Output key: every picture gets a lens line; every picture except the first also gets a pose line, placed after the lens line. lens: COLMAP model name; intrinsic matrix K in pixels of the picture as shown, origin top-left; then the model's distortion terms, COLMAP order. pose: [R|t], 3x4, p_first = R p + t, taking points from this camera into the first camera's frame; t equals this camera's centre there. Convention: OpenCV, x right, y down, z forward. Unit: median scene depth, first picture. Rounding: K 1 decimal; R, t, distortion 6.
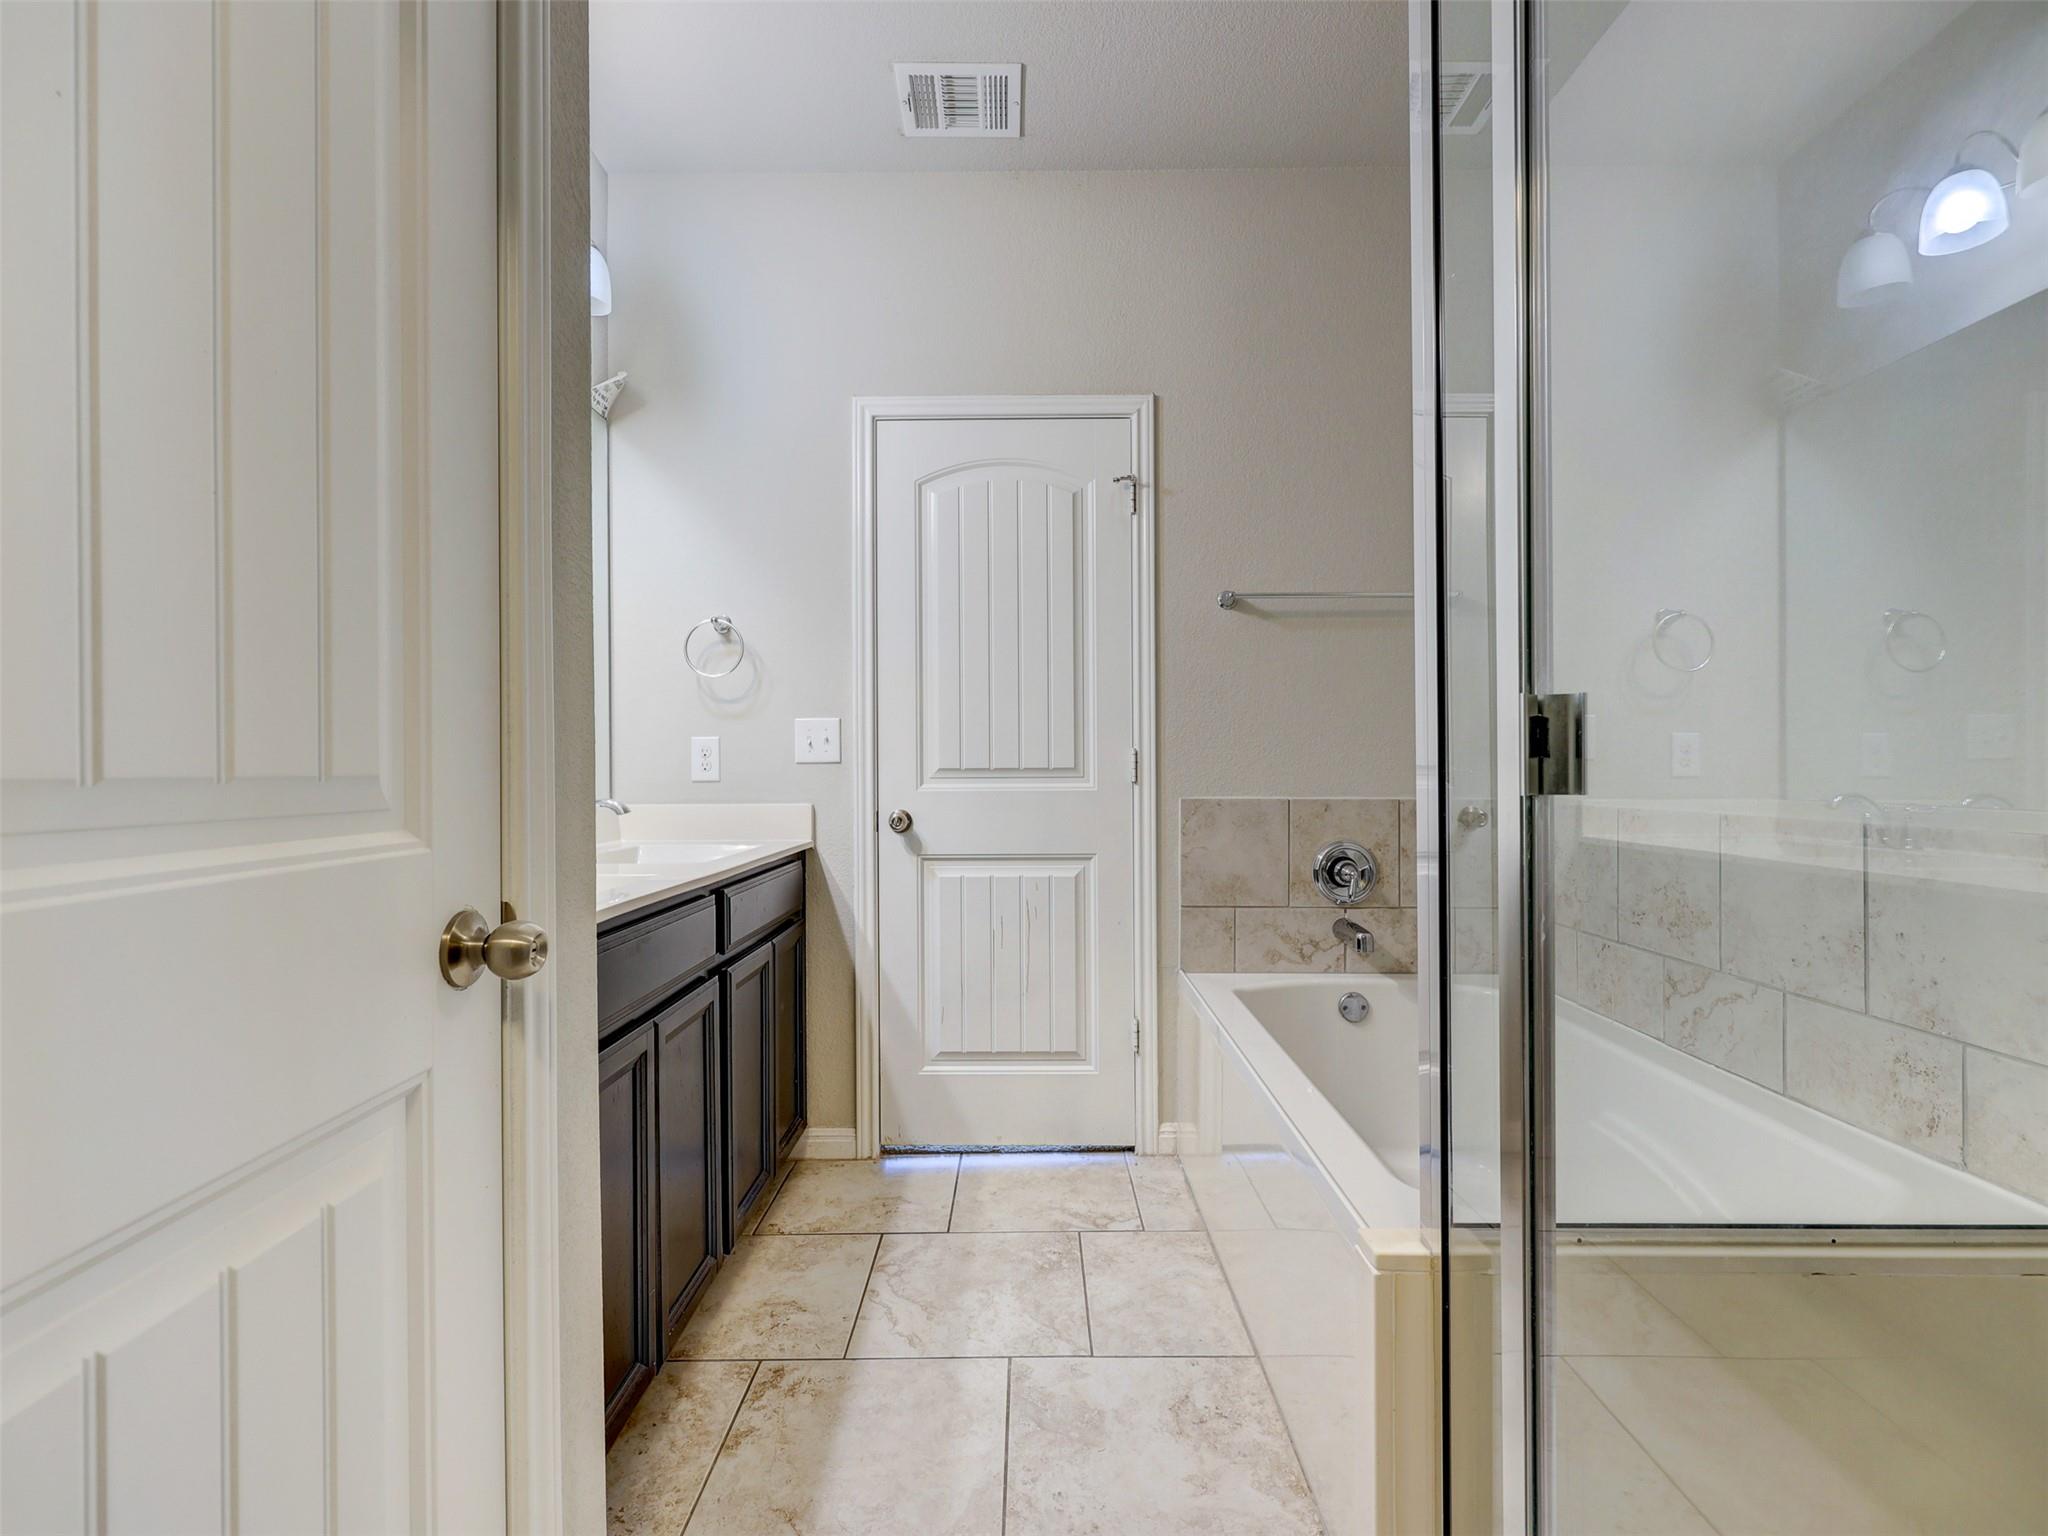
lens RADIAL K [[925.7, 0, 1024.0], [0, 925.7, 768.0], [0, 0, 1]] dist [0.000902, 0.000051]
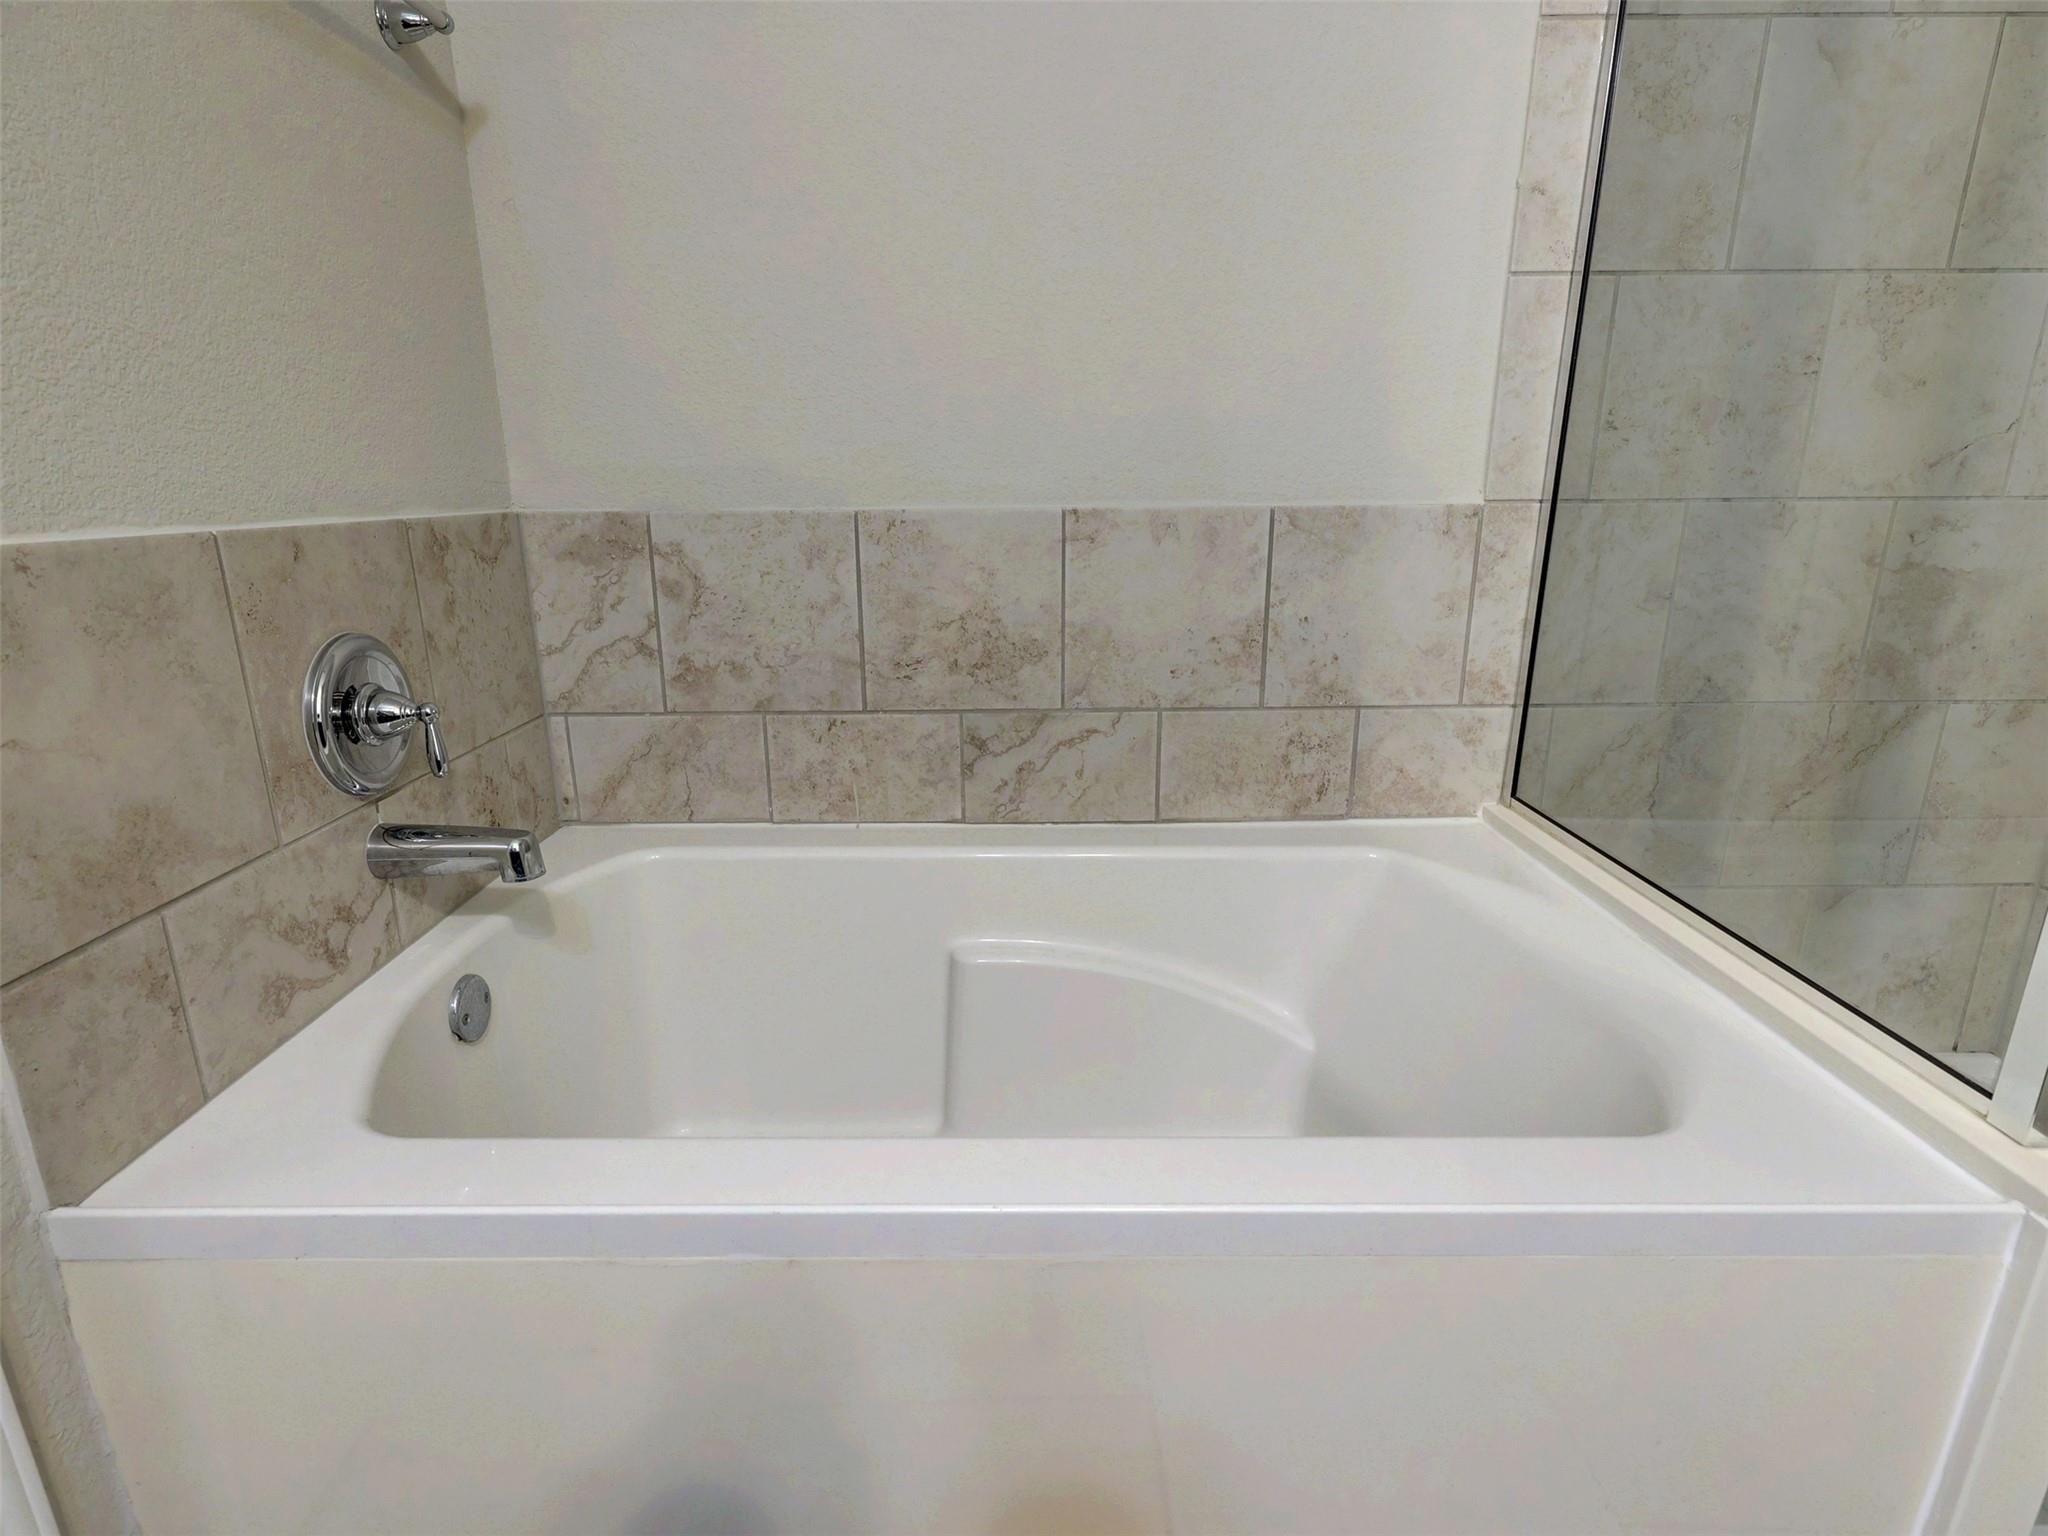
lens RADIAL K [[1020.7, 0, 1024.0], [0, 1020.7, 768.0], [0, 0, 1]] dist [0.000778, -0.000125]
pose [[-0.006557, -0.274229, 0.961642, -0.108368], [0.008621, 0.961611, 0.274279, 0.023644], [-0.999941, 0.010088, -0.003941, 0.976886]]
